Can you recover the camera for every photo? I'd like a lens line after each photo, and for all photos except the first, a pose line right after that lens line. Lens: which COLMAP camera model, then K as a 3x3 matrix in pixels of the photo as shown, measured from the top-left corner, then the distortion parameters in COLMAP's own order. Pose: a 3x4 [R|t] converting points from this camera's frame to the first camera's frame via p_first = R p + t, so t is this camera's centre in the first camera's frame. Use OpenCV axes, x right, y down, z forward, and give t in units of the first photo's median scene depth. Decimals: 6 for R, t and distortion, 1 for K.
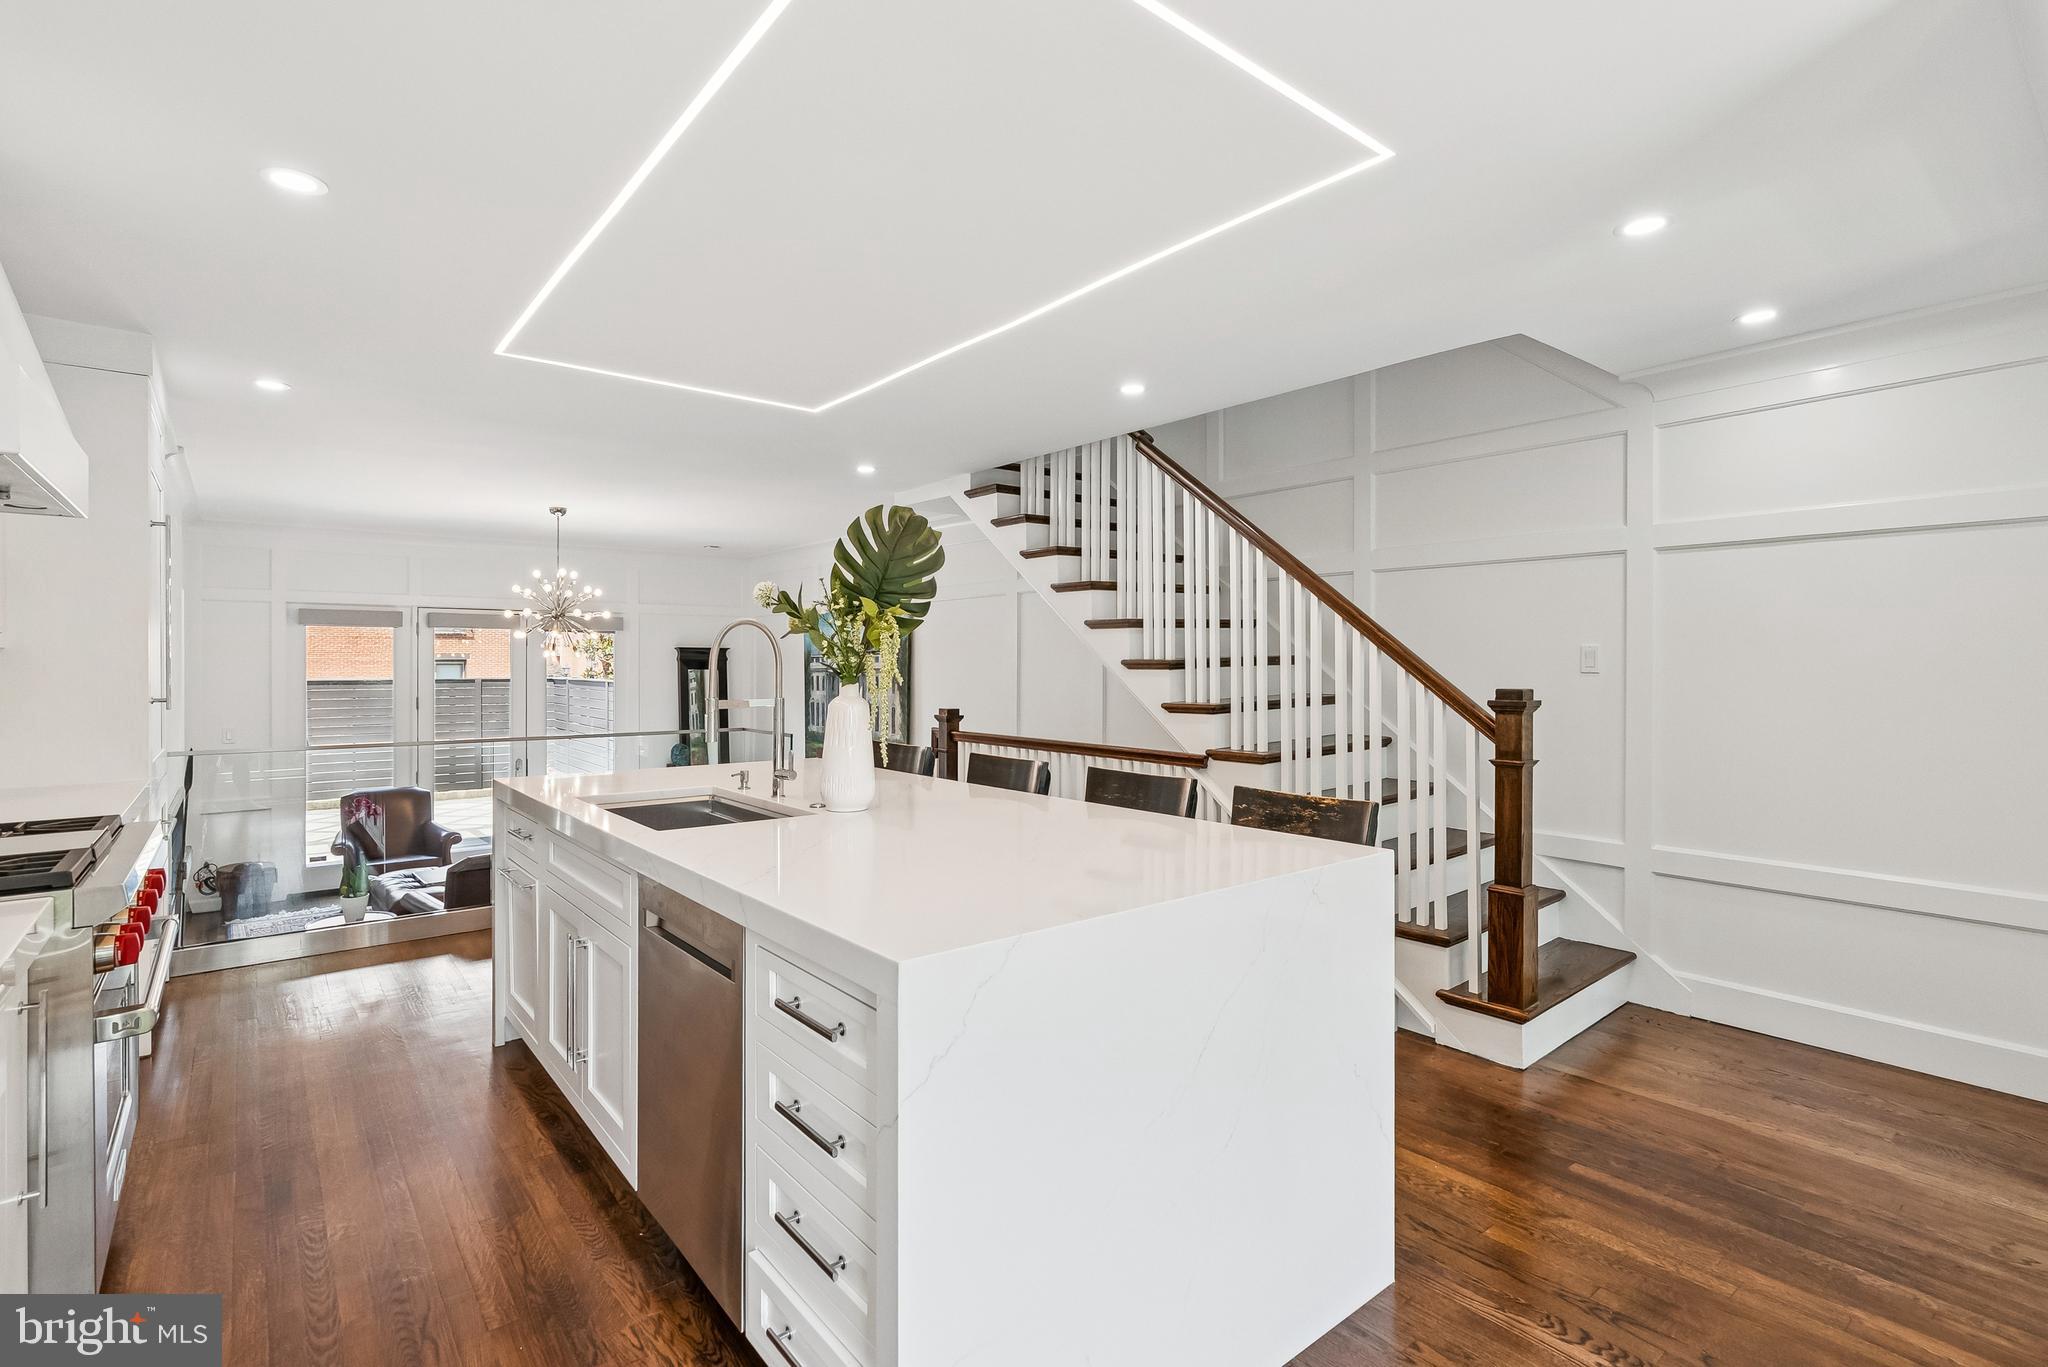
lens RADIAL K [[959.9, 0, 1015.7], [0, 959.9, 674.0], [0, 0, 1]] dist [0.000301, 0.000643]
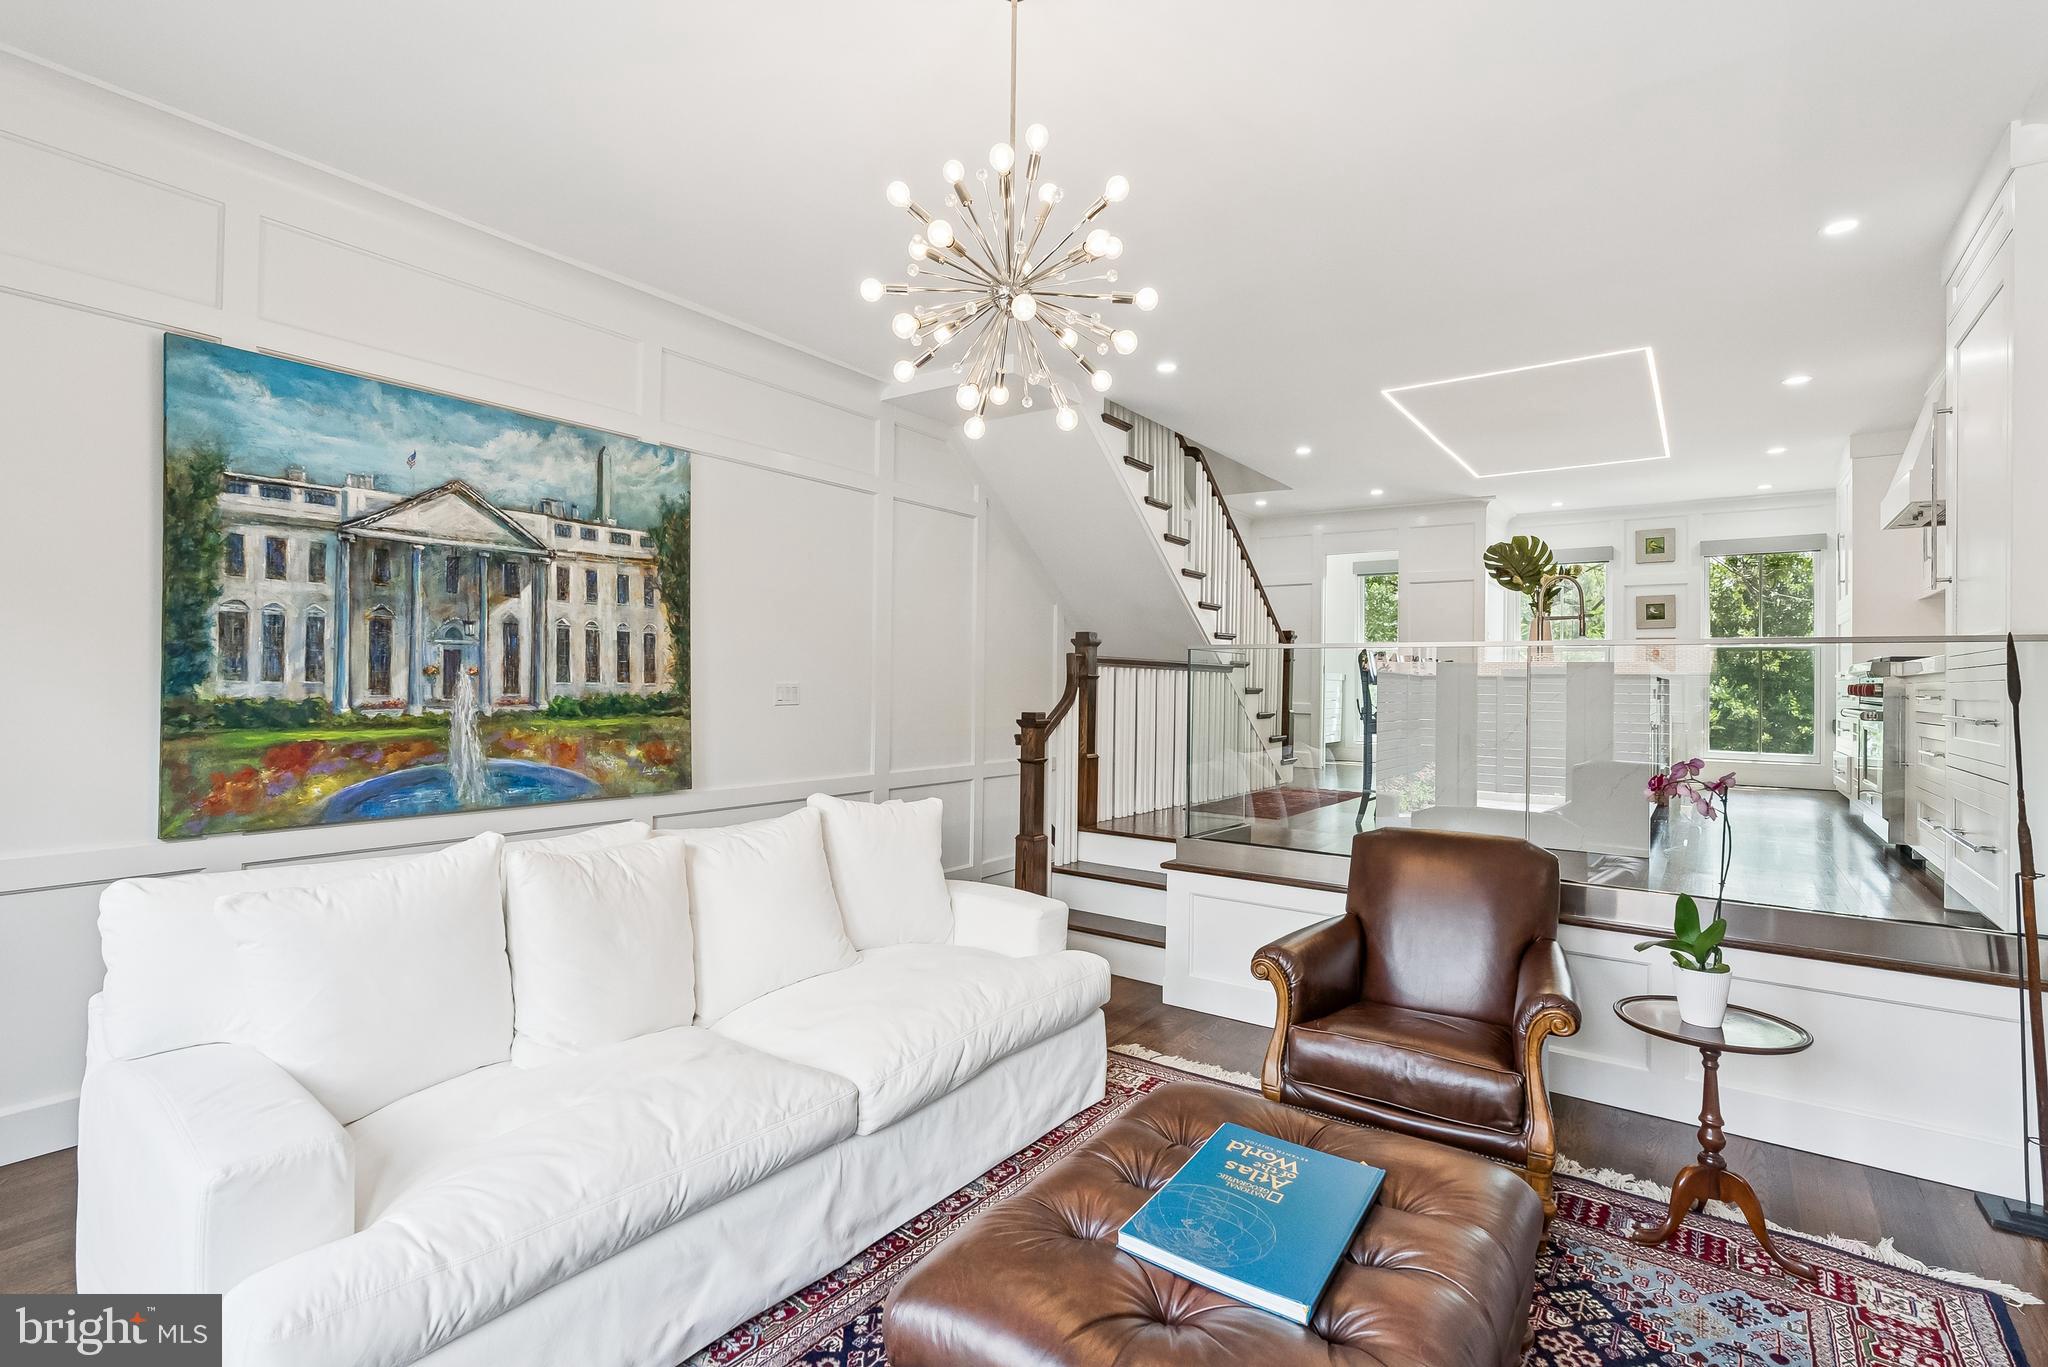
lens RADIAL K [[959.9, 0, 1015.7], [0, 959.9, 674.0], [0, 0, 1]] dist [0.000301, 0.000643]
pose [[-0.248562, -0.000923, 0.968615, -0.927488], [-0.006800, 0.999977, -0.000792, 0.076044], [-0.968592, -0.006783, -0.248563, 1.266984]]
